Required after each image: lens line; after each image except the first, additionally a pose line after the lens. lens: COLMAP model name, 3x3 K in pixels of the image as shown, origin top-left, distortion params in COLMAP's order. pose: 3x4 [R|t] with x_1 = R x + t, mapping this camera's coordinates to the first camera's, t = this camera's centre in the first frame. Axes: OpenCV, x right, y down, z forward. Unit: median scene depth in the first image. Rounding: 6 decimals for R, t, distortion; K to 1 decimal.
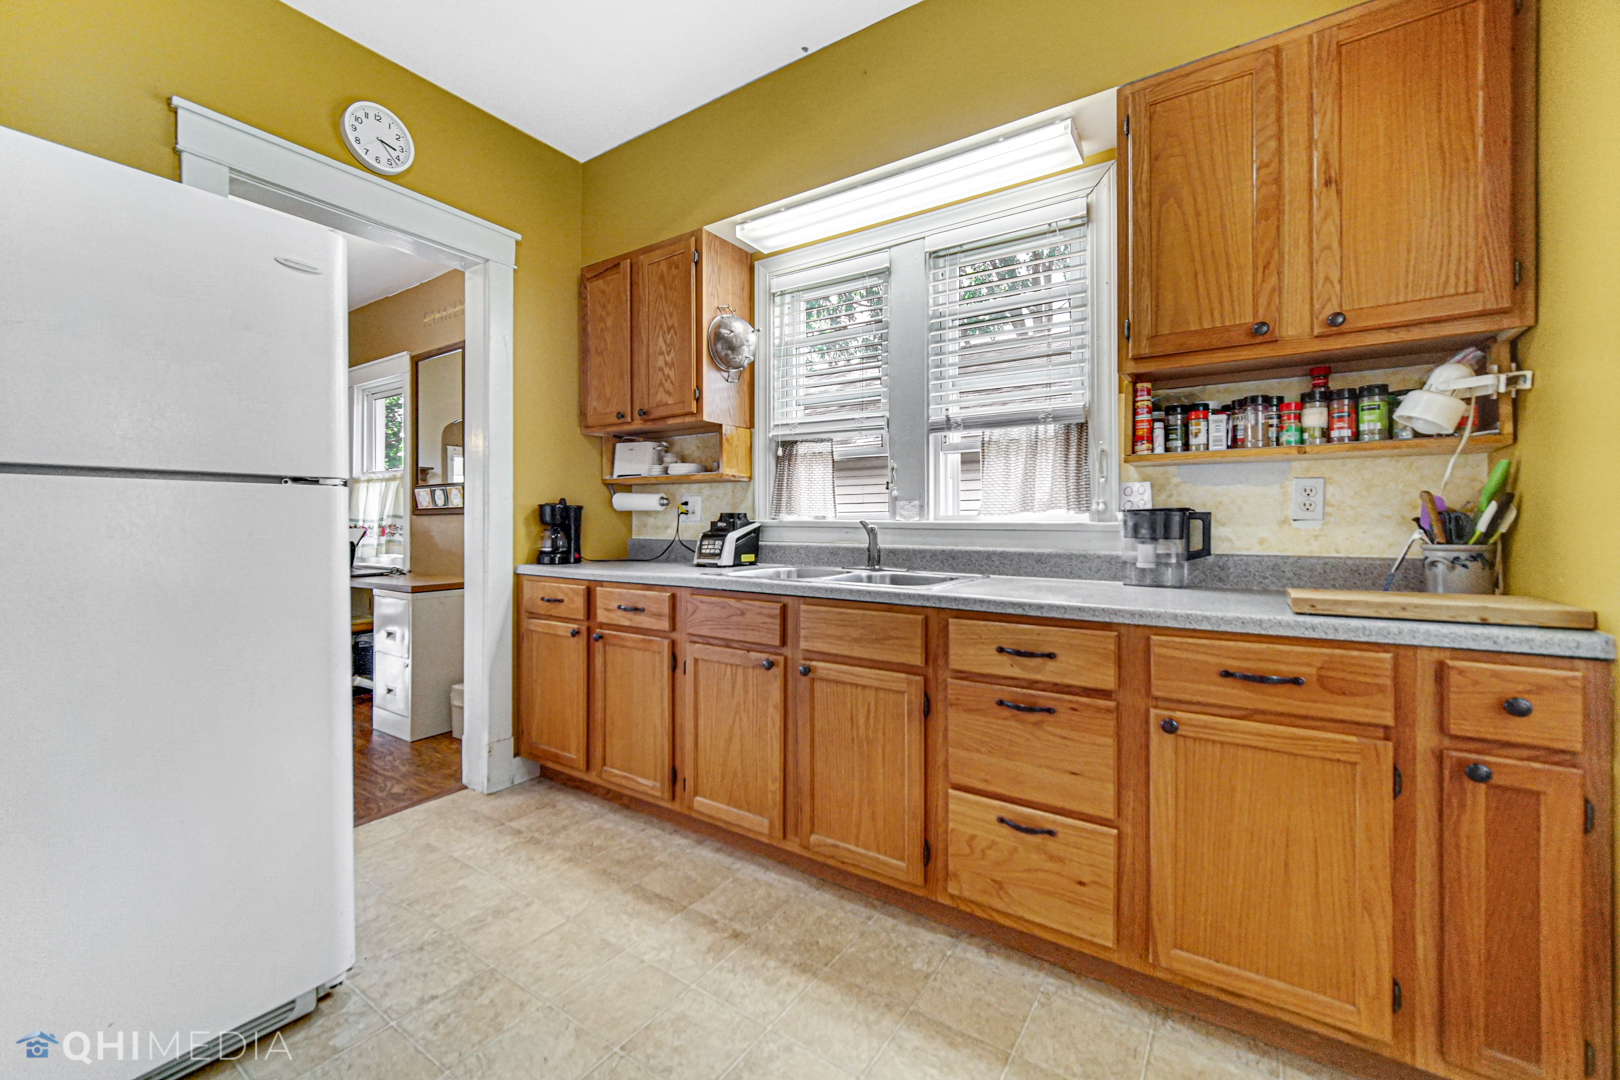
lens RADIAL K [[651.3, 0, 808.4], [0, 651.3, 523.5], [0, 0, 1]] dist [0.000700, 0.000240]
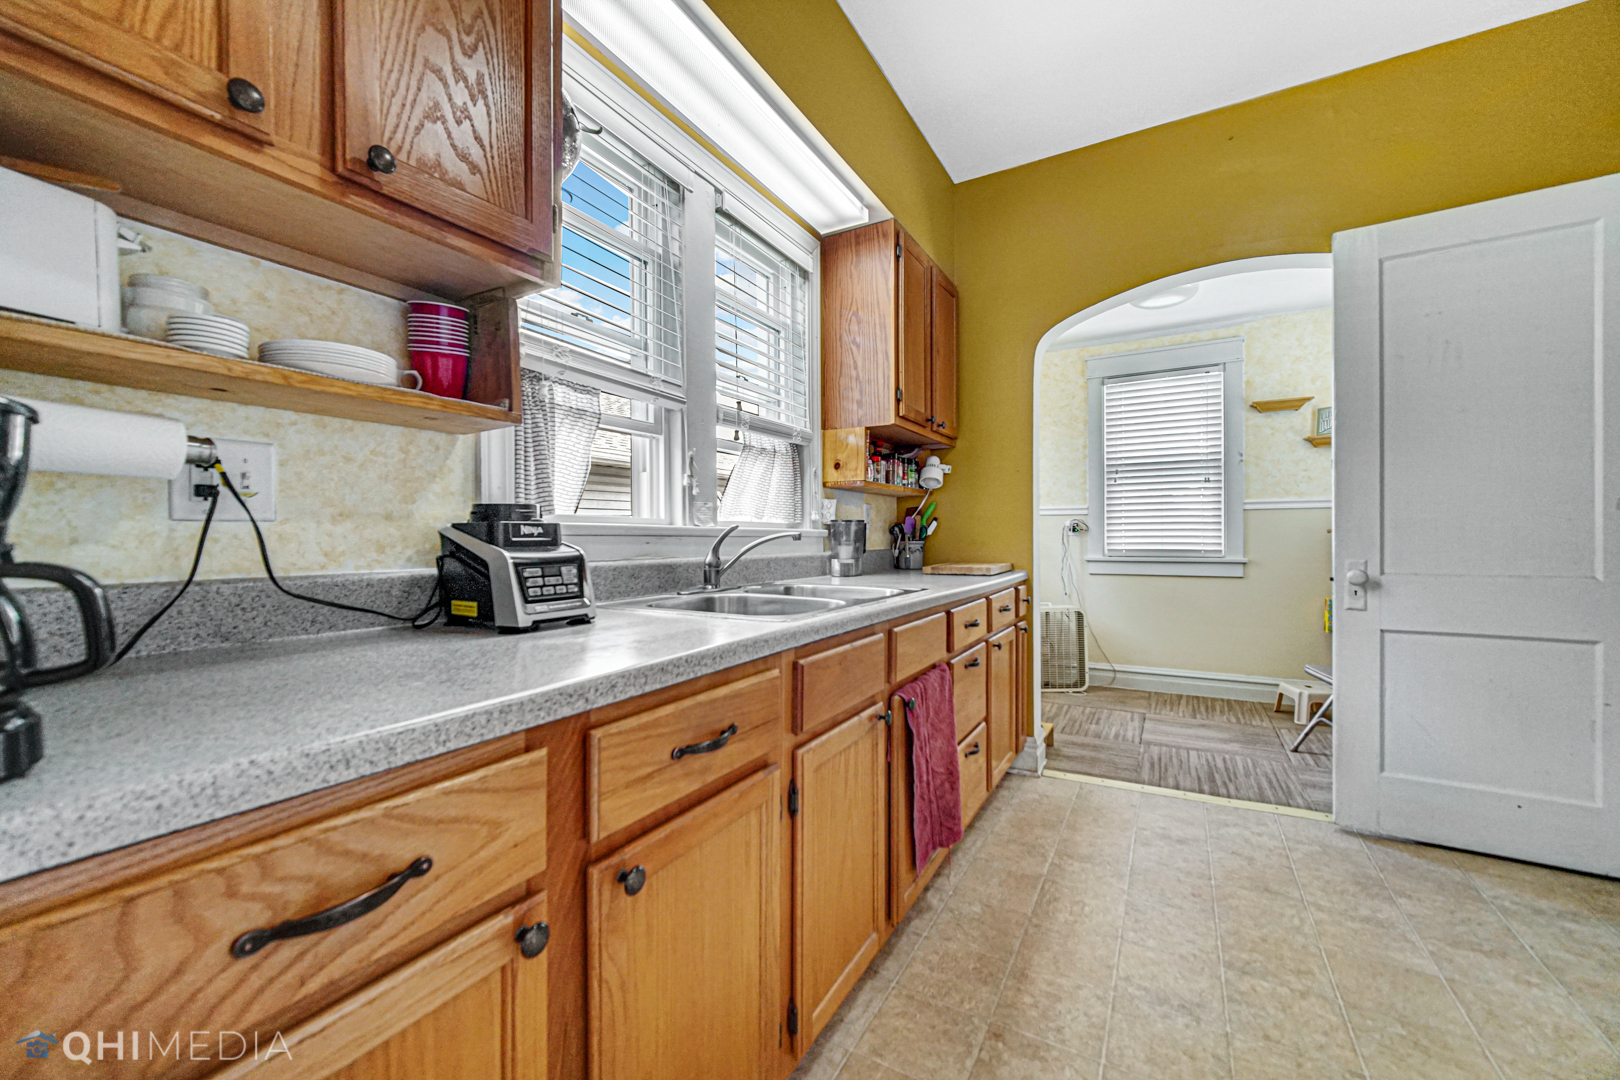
lens RADIAL K [[651.3, 0, 800.9], [0, 651.3, 535.2], [0, 0, 1]] dist [0.000700, 0.000240]
pose [[-0.071849, -0.003359, 0.997410, -0.646124], [-0.000270, 0.999994, 0.003348, 0.003403], [-0.997415, -0.000029, -0.071850, 0.932741]]
